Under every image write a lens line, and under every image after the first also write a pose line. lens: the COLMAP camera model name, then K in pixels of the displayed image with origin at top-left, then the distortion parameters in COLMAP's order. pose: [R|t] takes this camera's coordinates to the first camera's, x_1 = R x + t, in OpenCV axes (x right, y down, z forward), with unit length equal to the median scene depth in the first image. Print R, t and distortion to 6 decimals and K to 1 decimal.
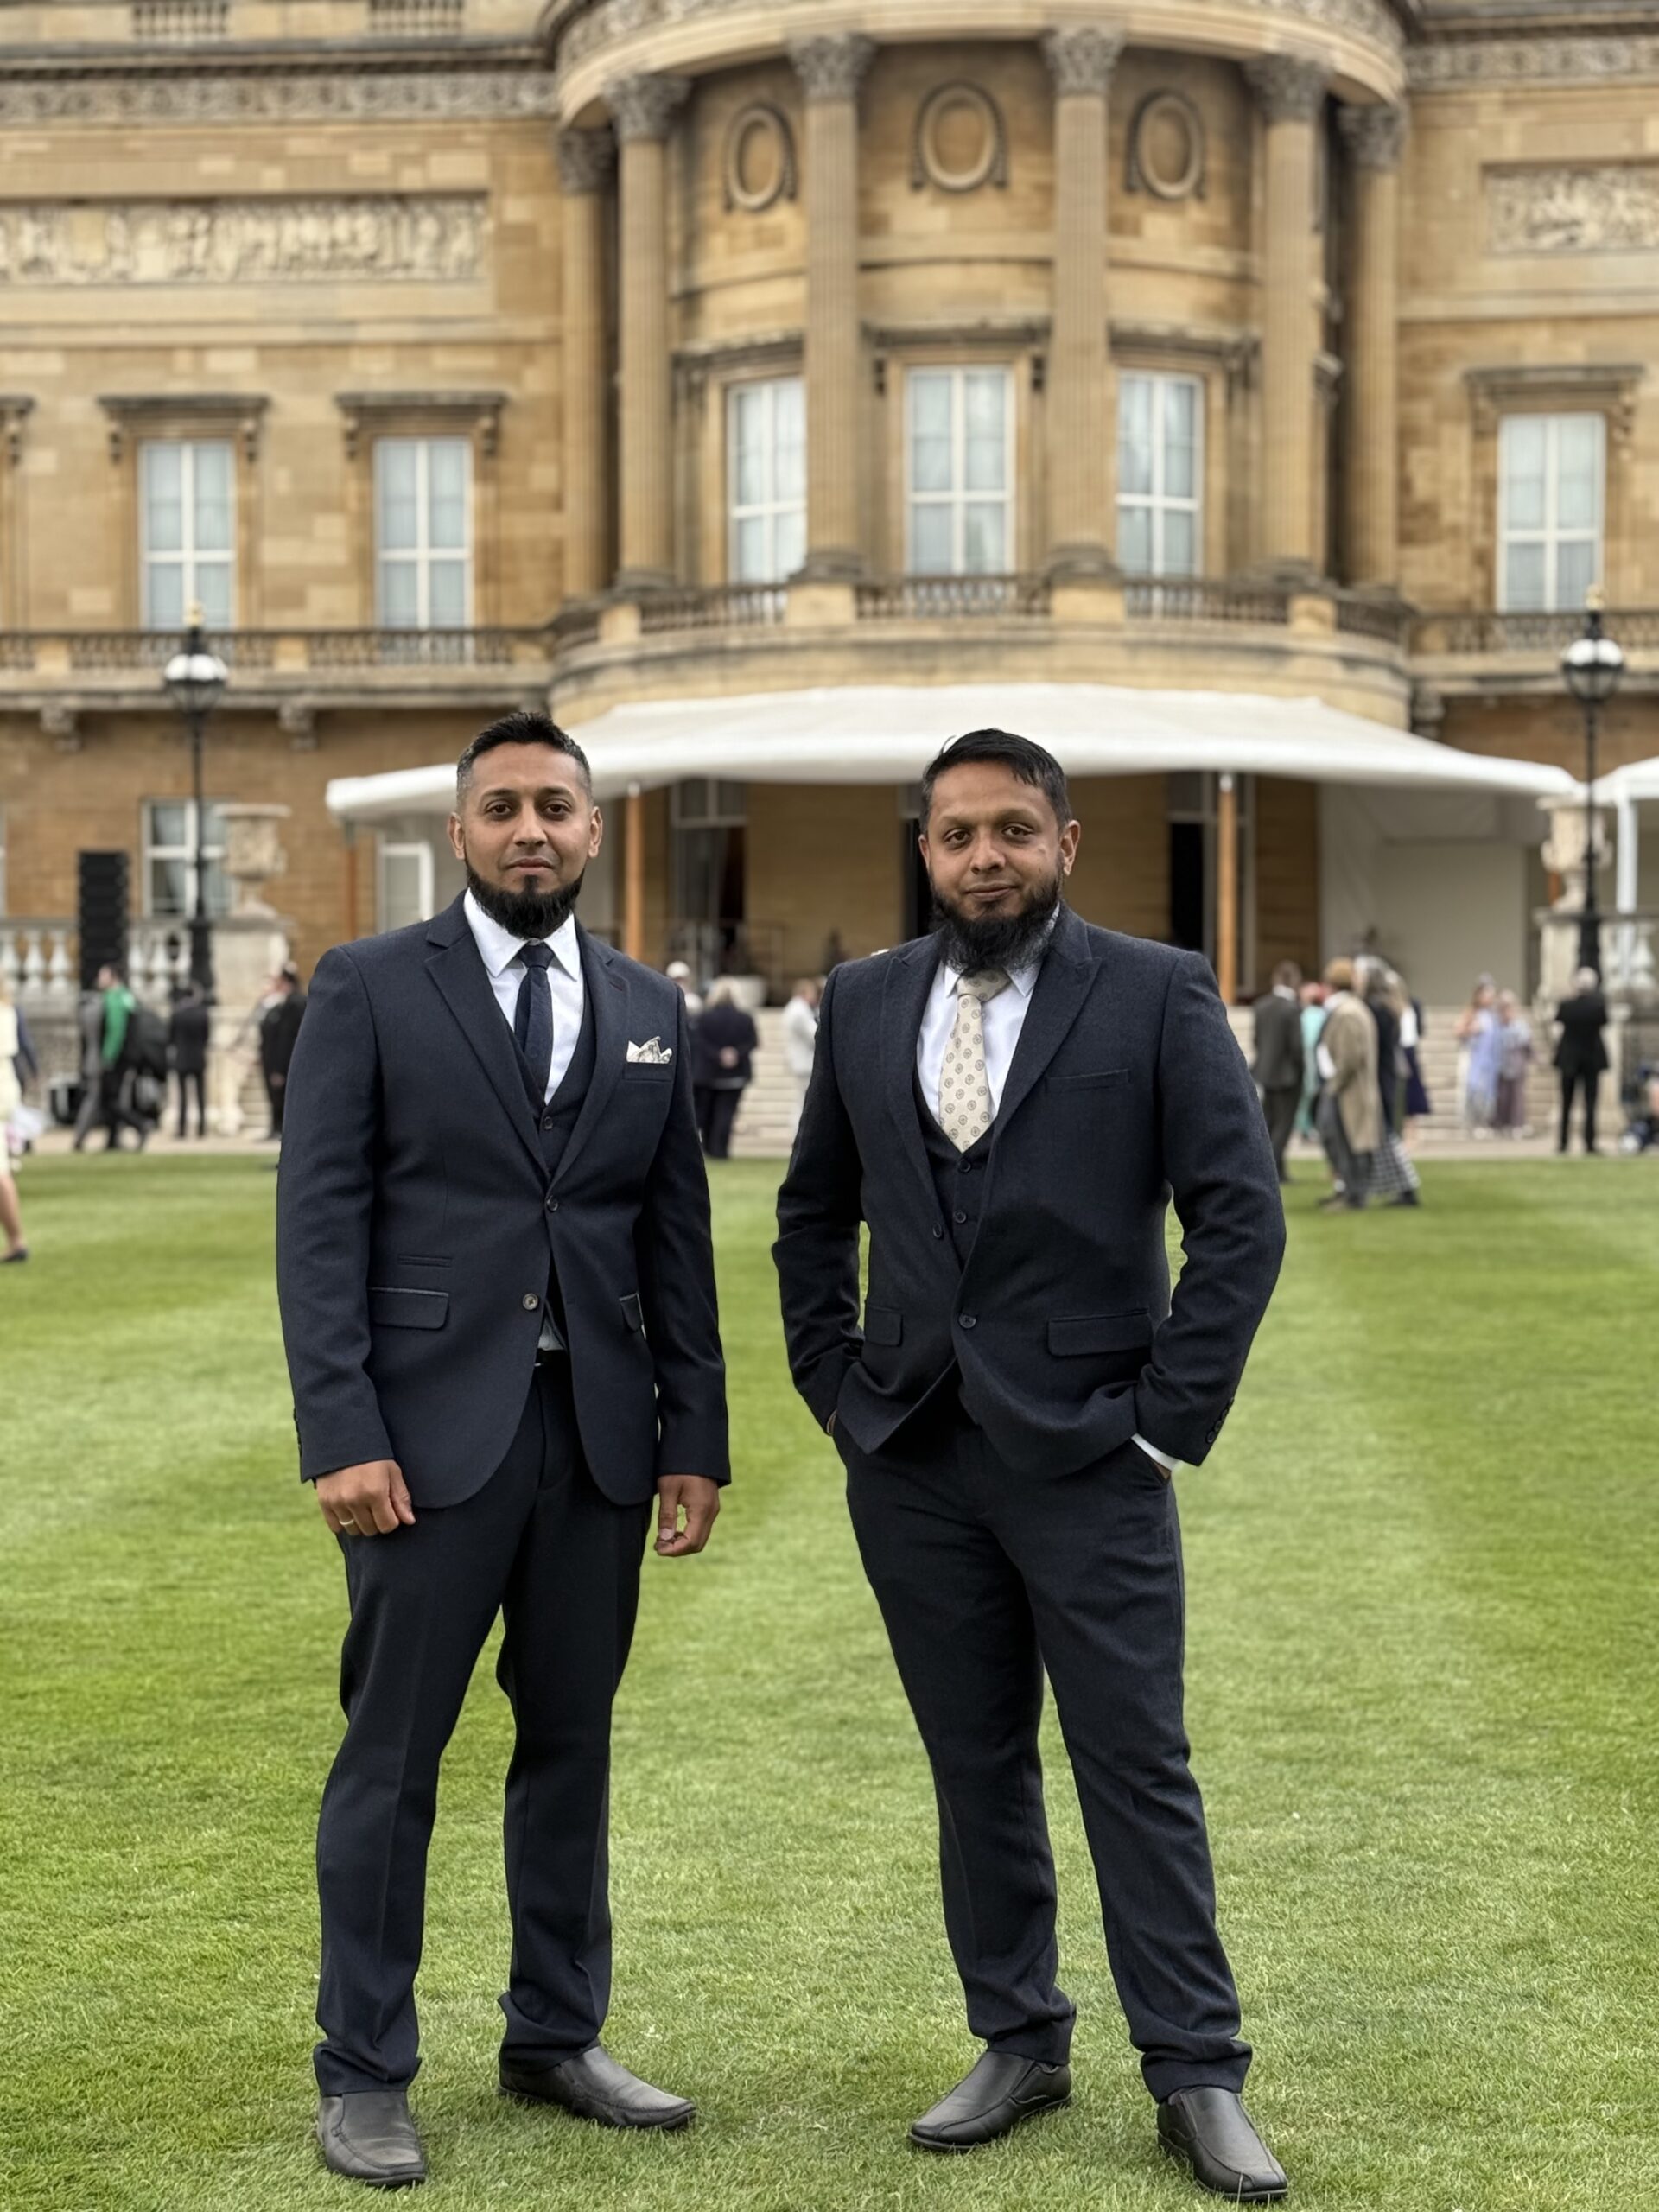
lens RADIAL K [[3758.0, 0, 829.5], [0, 3758.0, 1106.0], [0, 0, 1]] dist [0.094171, 0.253610]
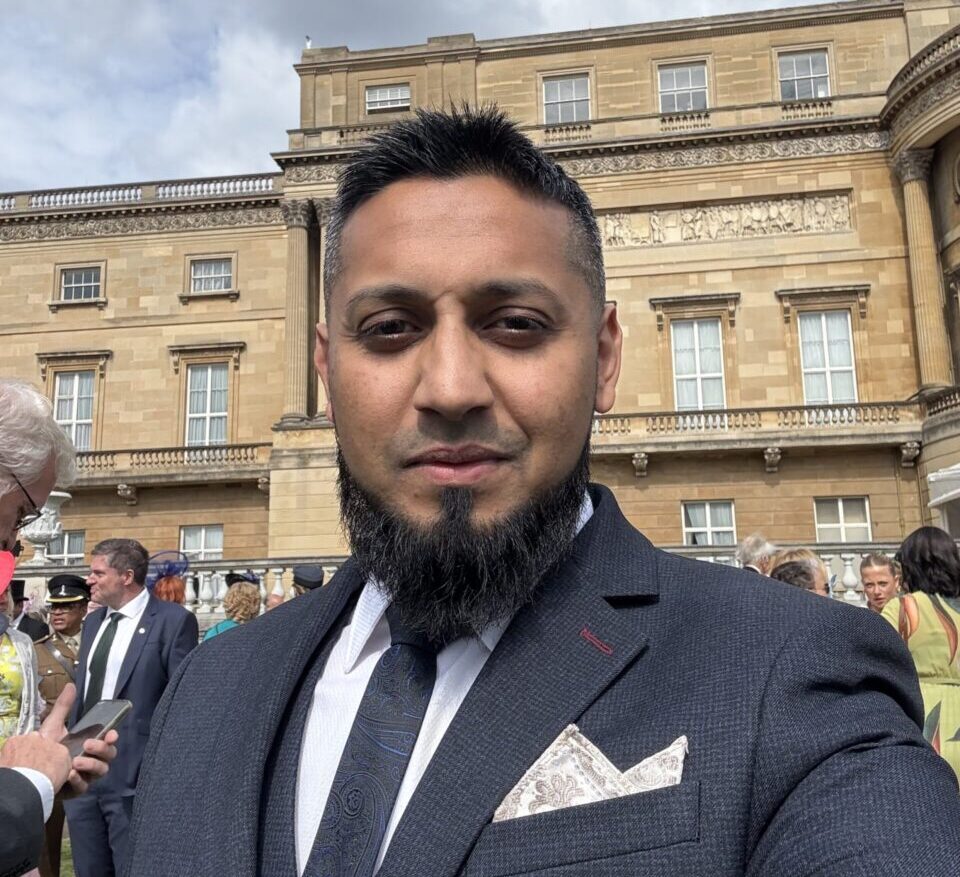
lens RADIAL K [[1121.3, 0, 478.1], [0, 1121.3, 383.8], [0, 0, 1]] dist [0.147126, -0.251888]
pose [[0.997359, -0.030073, -0.066105, -0.252273], [0.014137, 0.973215, -0.229461, -0.010408], [0.071235, 0.227921, 0.971070, 0.444199]]
